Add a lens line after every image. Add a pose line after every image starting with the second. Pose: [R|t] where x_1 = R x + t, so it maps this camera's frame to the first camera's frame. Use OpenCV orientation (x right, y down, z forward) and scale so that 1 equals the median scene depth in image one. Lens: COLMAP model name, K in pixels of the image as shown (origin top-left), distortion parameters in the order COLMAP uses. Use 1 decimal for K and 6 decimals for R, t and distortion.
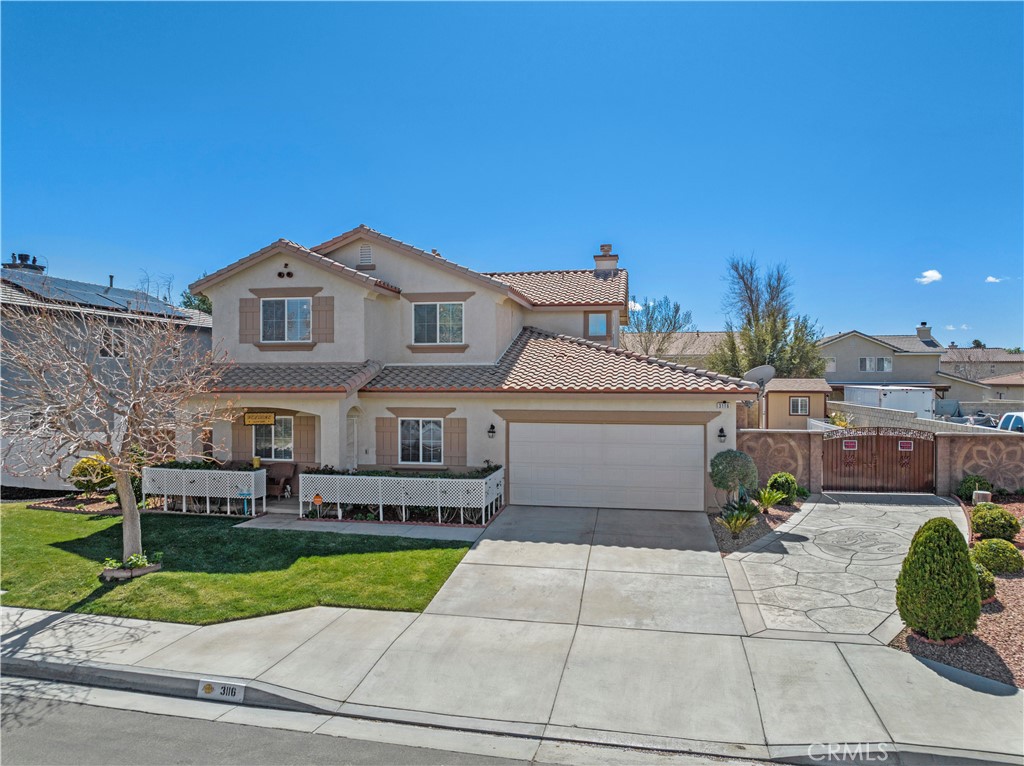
lens RADIAL K [[725.4, 0, 512.2], [0, 725.4, 374.5], [0, 0, 1]] dist [-0.051137, 0.022592]
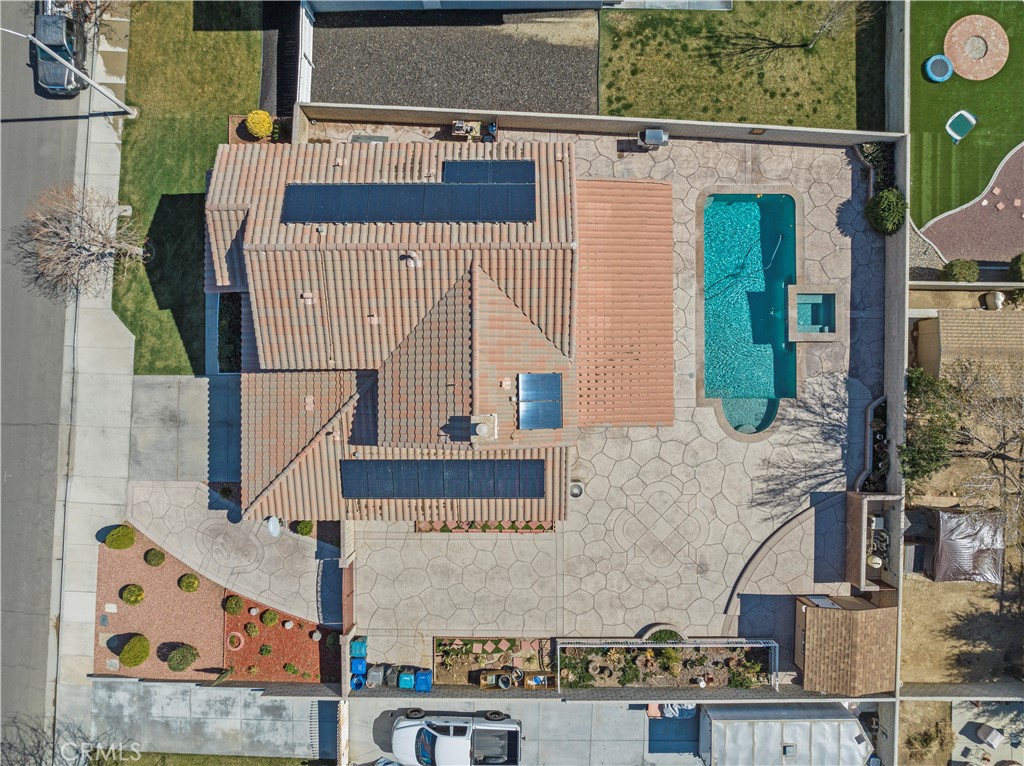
lens RADIAL K [[725.4, 0, 513.4], [0, 725.4, 390.8], [0, 0, 1]] dist [-0.051137, 0.022592]
pose [[0.179087, 0.983814, -0.006107, 0.155259], [0.011394, 0.004133, 0.999927, -1.703334], [0.983767, -0.179143, -0.010470, 1.678257]]
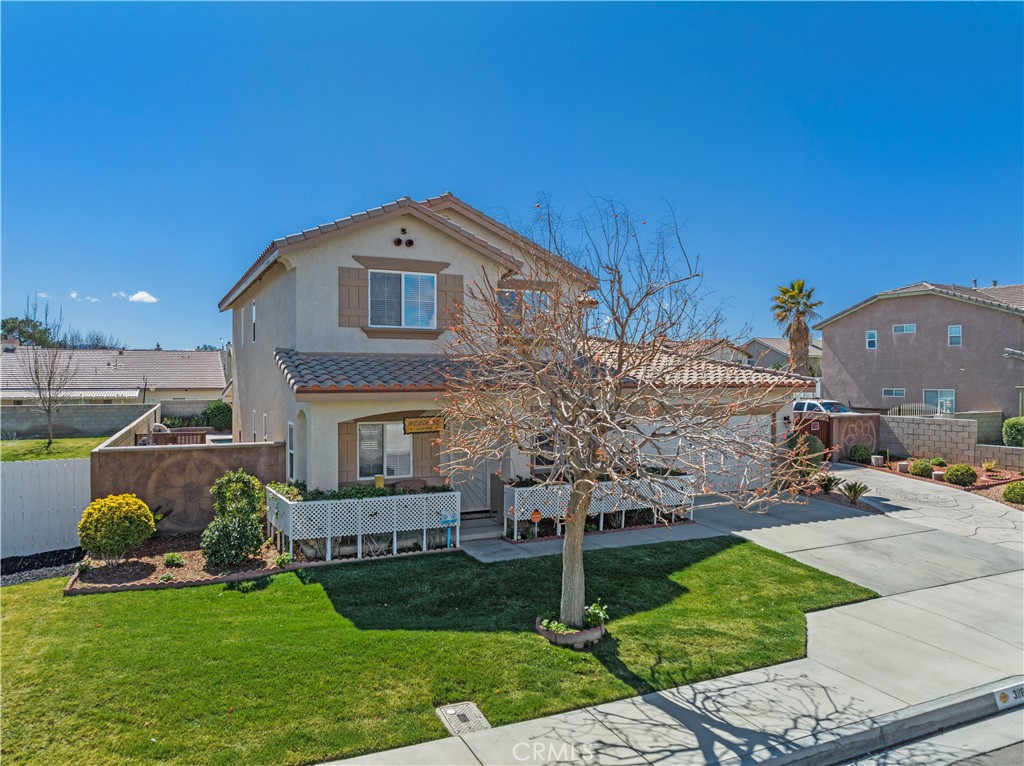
lens RADIAL K [[725.4, 0, 509.7], [0, 725.4, 367.7], [0, 0, 1]] dist [-0.051137, 0.022592]
pose [[0.798066, 0.006852, 0.602532, -0.777895], [-0.002180, 0.999962, -0.008485, 0.006341], [-0.602567, 0.005458, 0.798050, 0.329718]]
